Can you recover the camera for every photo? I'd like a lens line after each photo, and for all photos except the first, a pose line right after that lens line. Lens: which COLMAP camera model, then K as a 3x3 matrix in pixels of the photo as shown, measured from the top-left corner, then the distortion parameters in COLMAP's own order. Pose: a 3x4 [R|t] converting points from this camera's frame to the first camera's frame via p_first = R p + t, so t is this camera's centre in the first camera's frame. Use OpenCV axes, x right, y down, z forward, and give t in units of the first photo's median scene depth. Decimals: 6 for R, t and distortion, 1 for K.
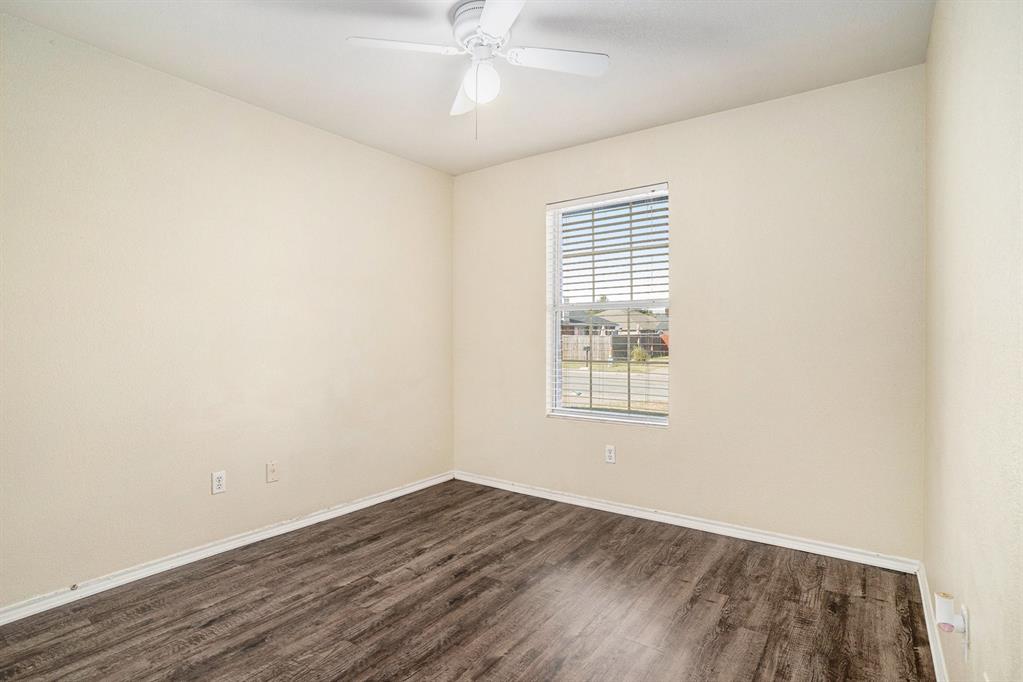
lens RADIAL K [[511.5, 0, 511.5], [0, 511.5, 338.5], [0, 0, 1]] dist [-0.060583, 0.016801]
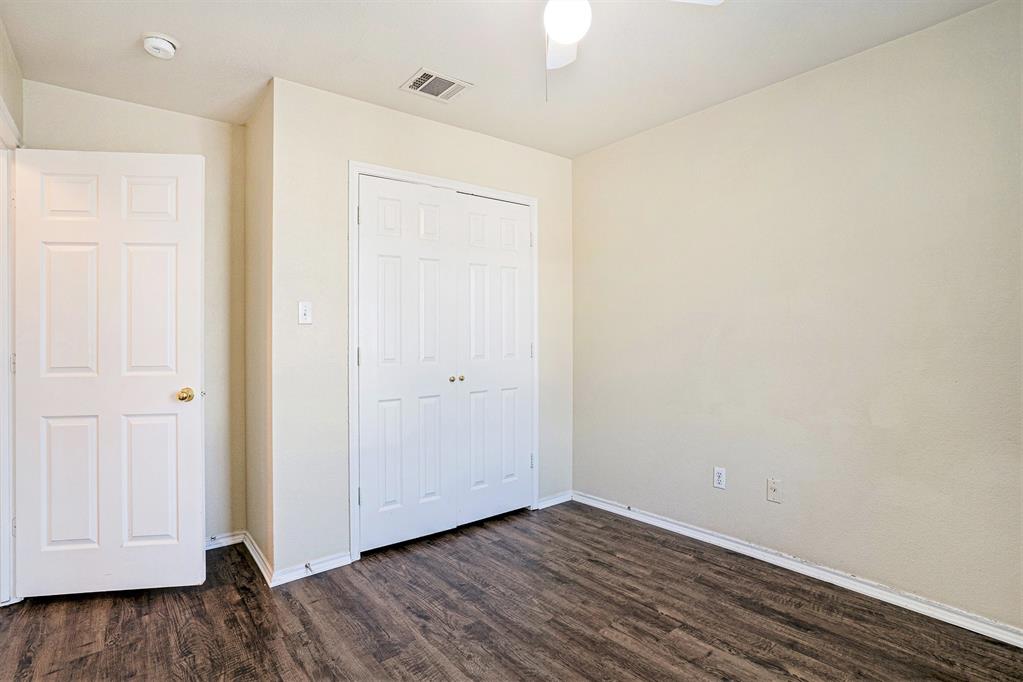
lens RADIAL K [[511.5, 0, 508.5], [0, 511.5, 336.2], [0, 0, 1]] dist [-0.060583, 0.016801]
pose [[-0.254127, 0.005179, -0.967157, 0.590628], [-0.003283, 0.999975, 0.006217, -0.011615], [0.967165, 0.004755, -0.254104, 0.929819]]
